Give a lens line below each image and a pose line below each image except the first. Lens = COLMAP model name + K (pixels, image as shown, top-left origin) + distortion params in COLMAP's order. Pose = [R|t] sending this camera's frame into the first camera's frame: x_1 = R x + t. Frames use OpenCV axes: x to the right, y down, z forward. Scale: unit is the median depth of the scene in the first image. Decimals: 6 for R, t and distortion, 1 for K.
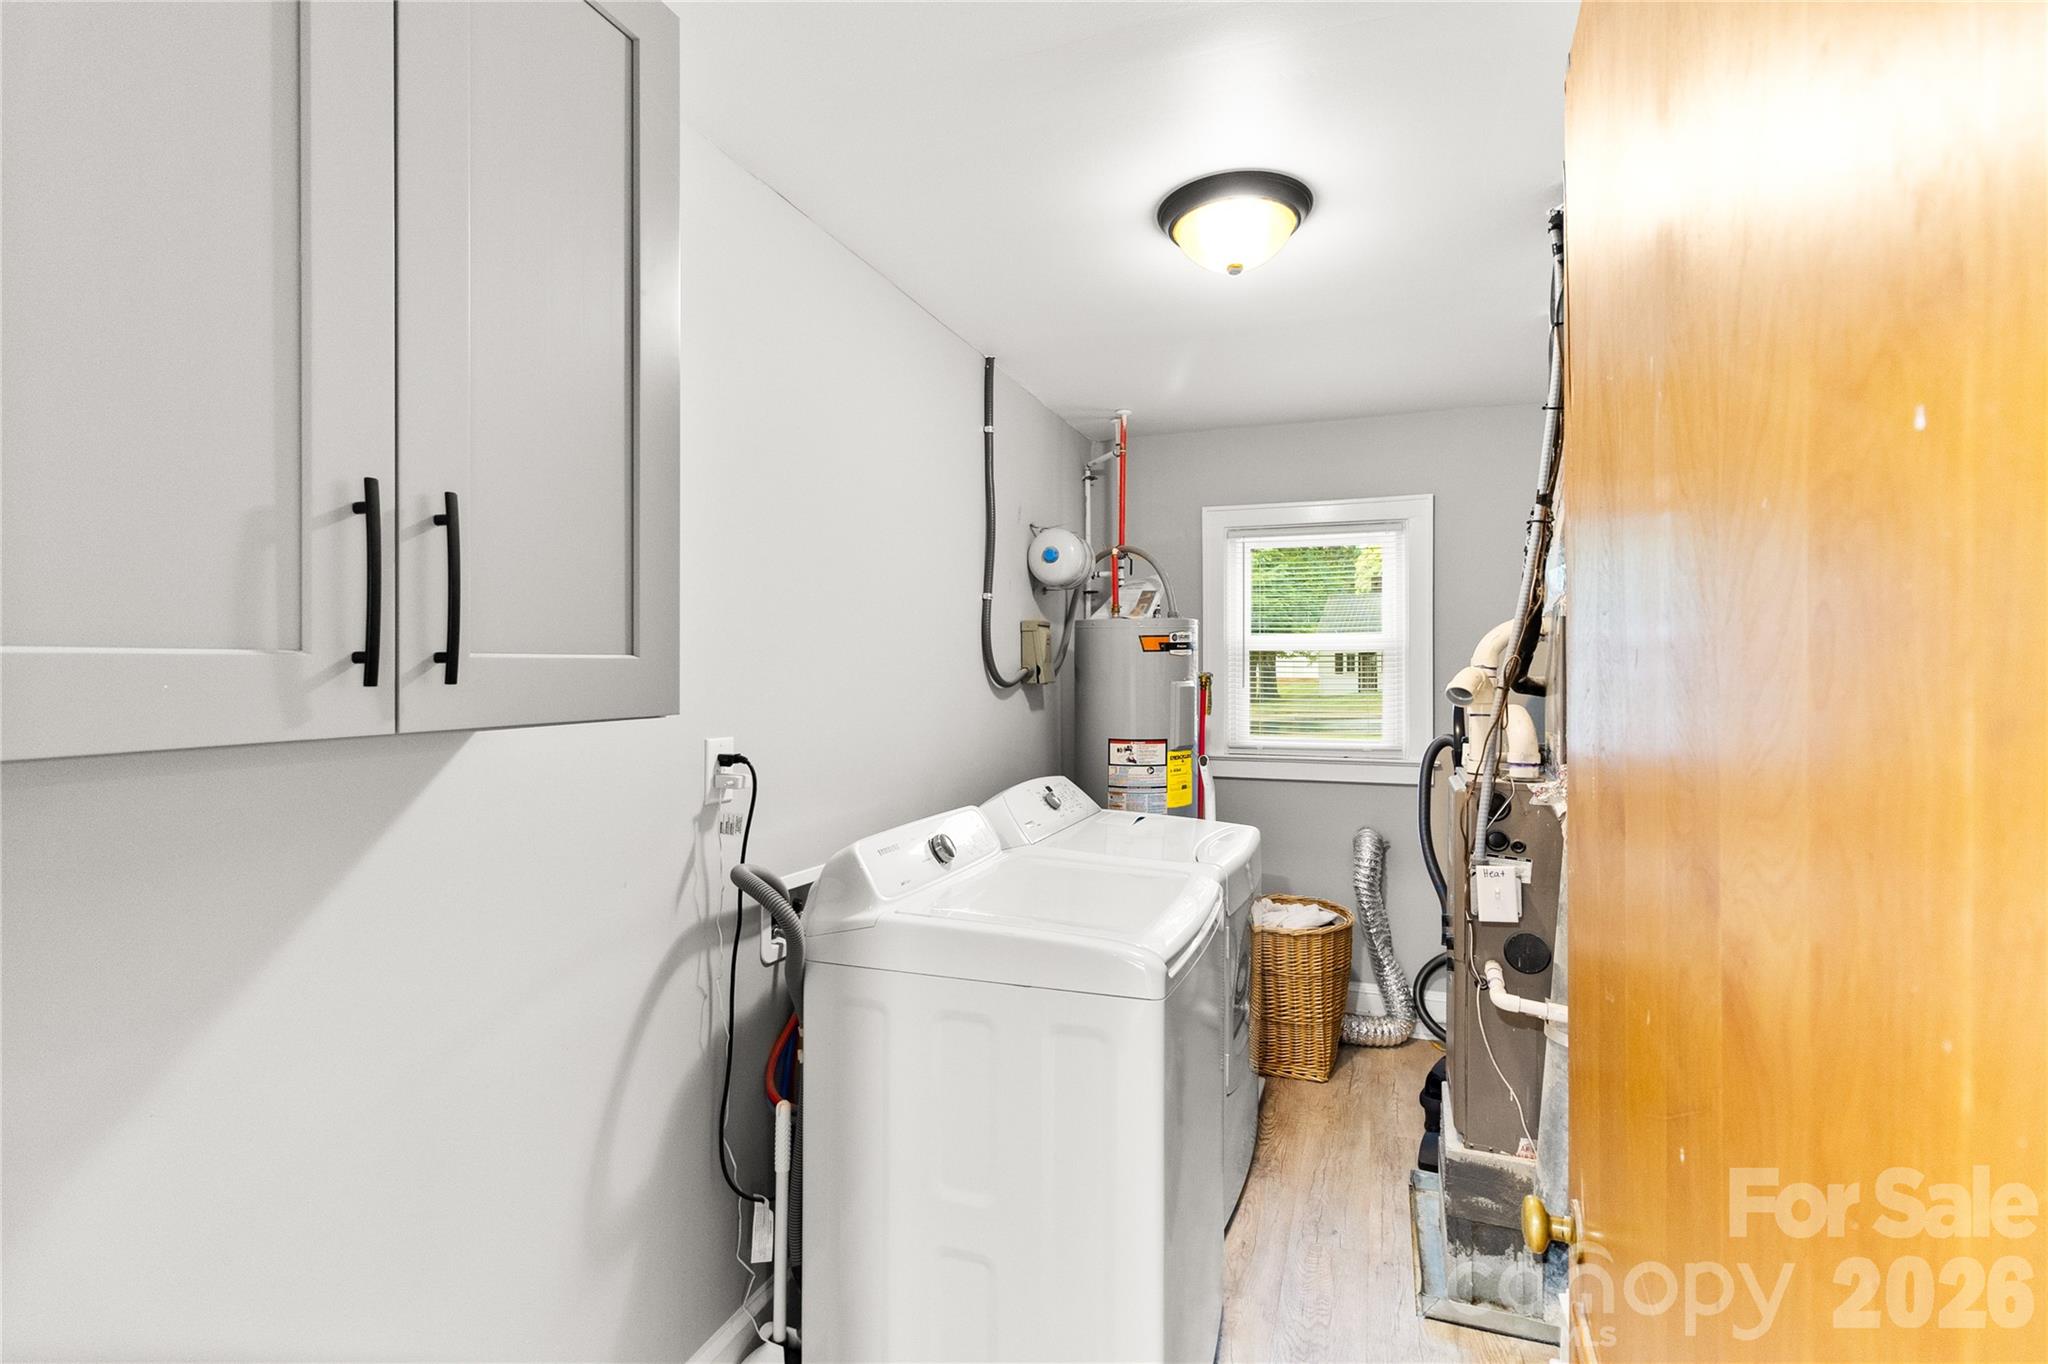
lens RADIAL K [[959.2, 0, 1032.2], [0, 959.2, 662.9], [0, 0, 1]] dist [0.002991, 0.000313]
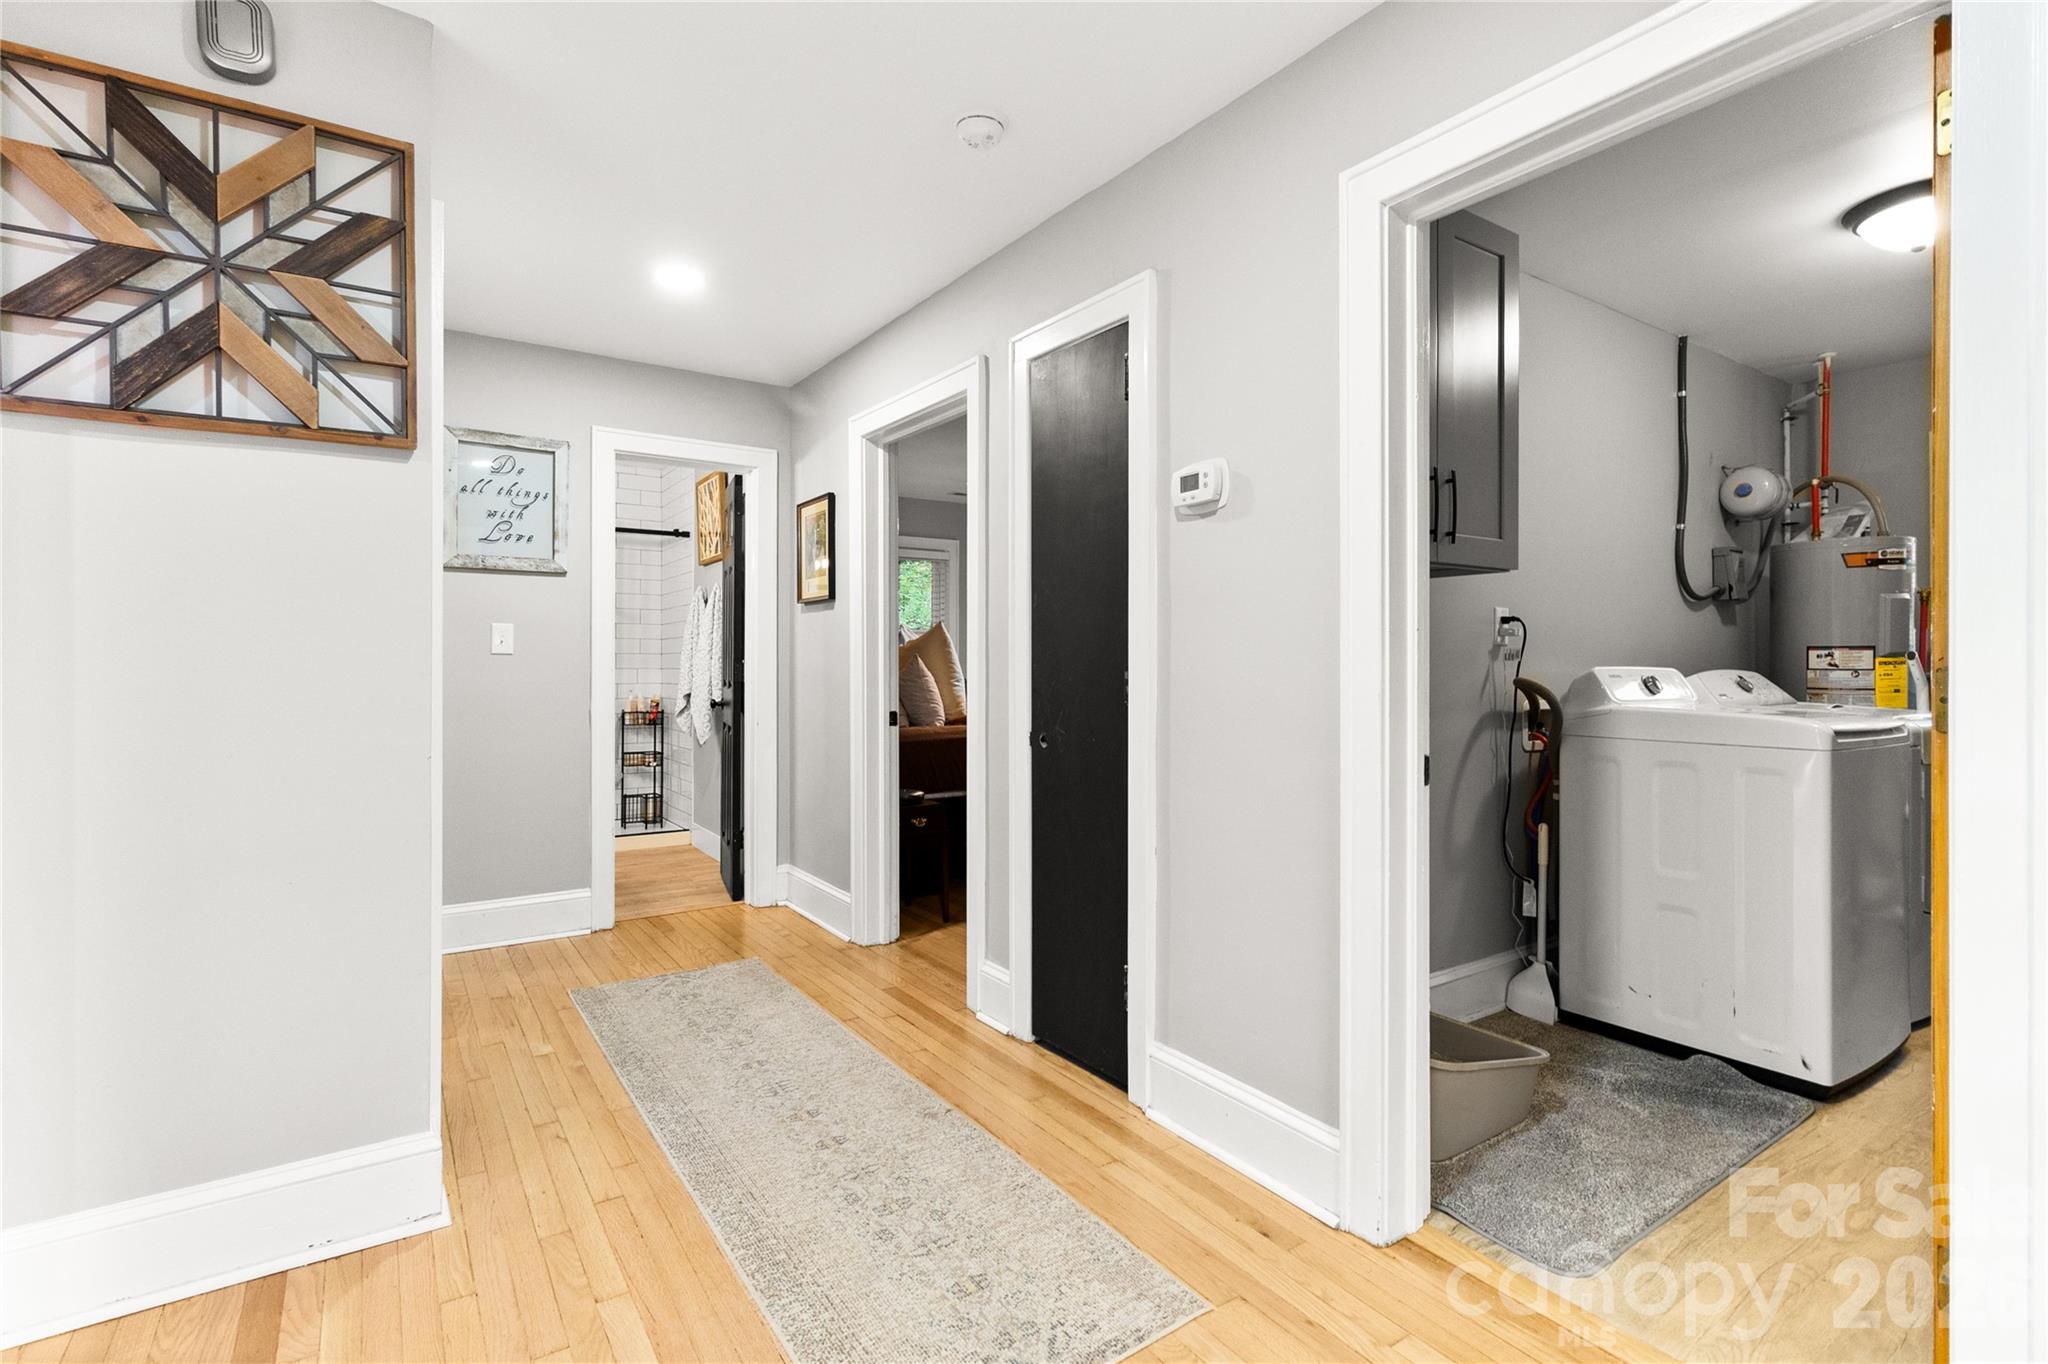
lens RADIAL K [[959.2, 0, 1032.2], [0, 959.2, 662.9], [0, 0, 1]] dist [0.002991, 0.000313]
pose [[0.813252, -0.001524, -0.581910, -0.004689], [0.007428, 0.999942, 0.007762, 0.083781], [0.581865, -0.010635, 0.813216, -0.471861]]
